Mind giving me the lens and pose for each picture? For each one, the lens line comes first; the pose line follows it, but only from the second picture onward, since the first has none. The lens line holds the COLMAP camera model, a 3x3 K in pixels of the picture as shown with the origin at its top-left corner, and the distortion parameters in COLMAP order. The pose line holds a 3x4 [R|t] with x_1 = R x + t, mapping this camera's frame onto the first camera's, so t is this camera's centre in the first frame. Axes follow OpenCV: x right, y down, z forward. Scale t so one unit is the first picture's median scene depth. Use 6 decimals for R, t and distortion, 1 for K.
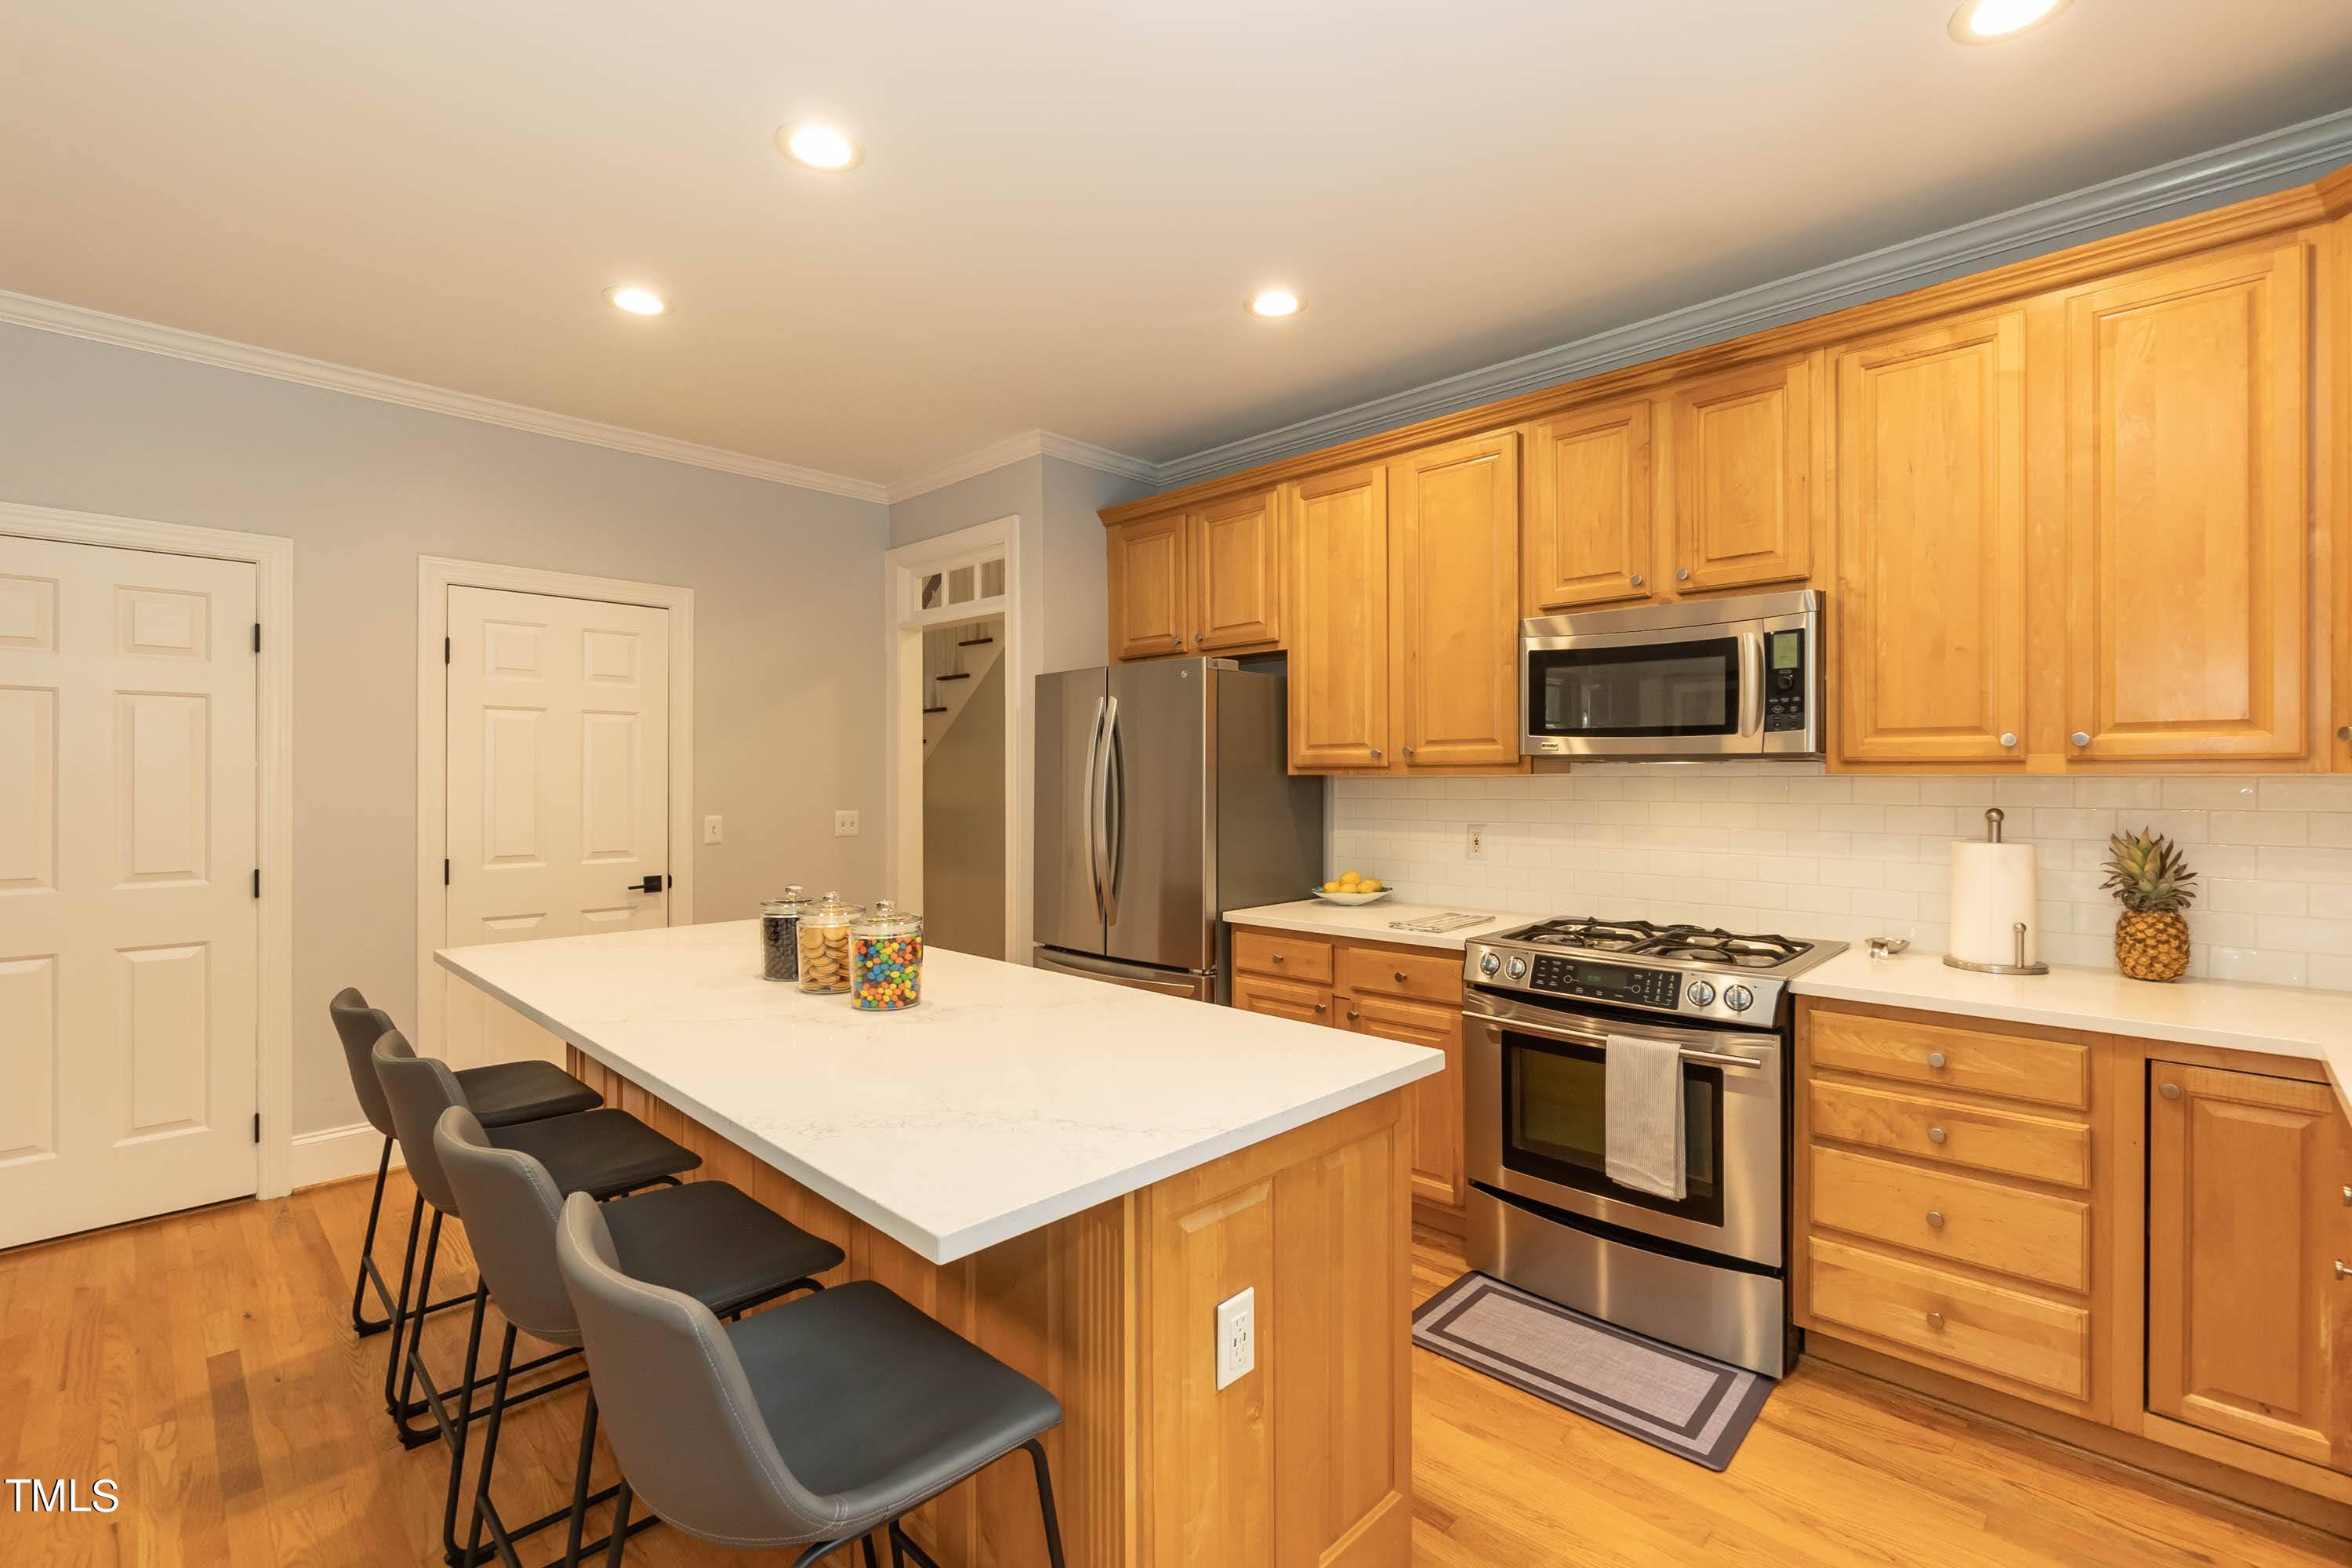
lens RADIAL K [[1039.3, 0, 1173.4], [0, 1039.3, 785.5], [0, 0, 1]] dist [-0.004690, -0.000313]
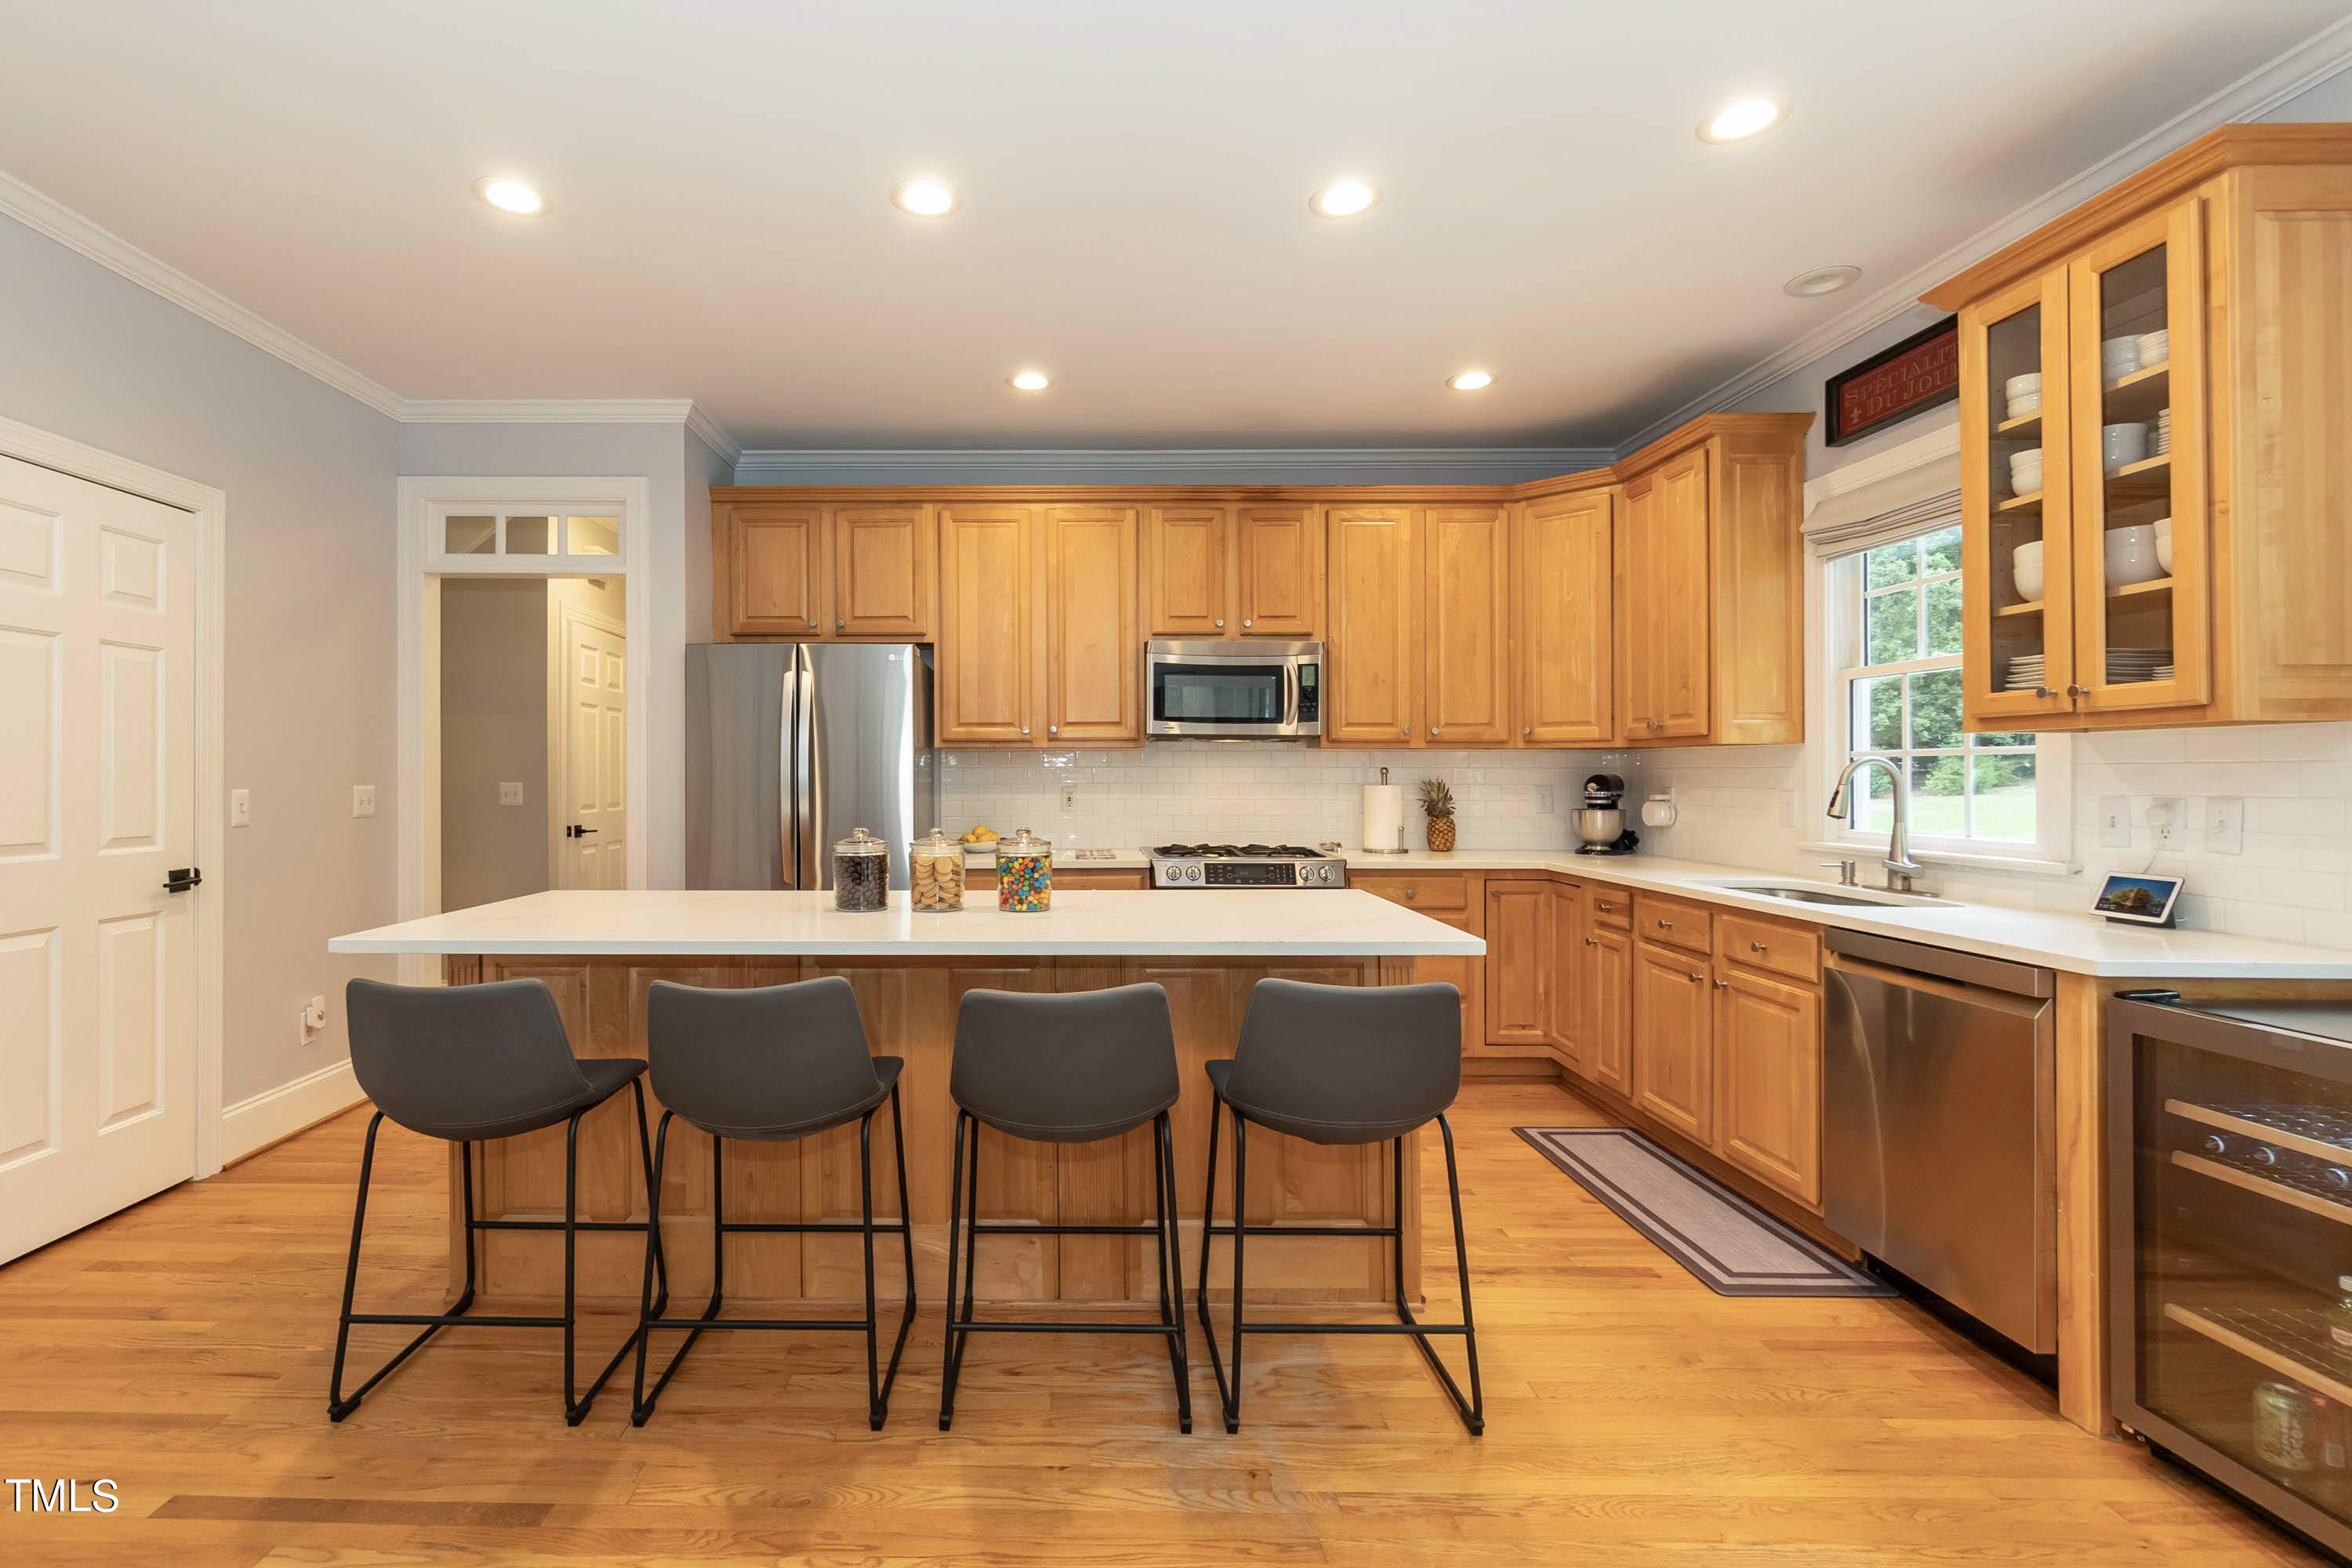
lens RADIAL K [[964.9, 0, 1168.6], [0, 964.9, 770.3], [0, 0, 1]] dist [0.000785, 0.000386]
pose [[0.717226, -0.000108, 0.696841, -0.613403], [0.004950, 0.999976, -0.004941, 0.029602], [-0.696823, 0.006993, 0.717209, 0.015268]]
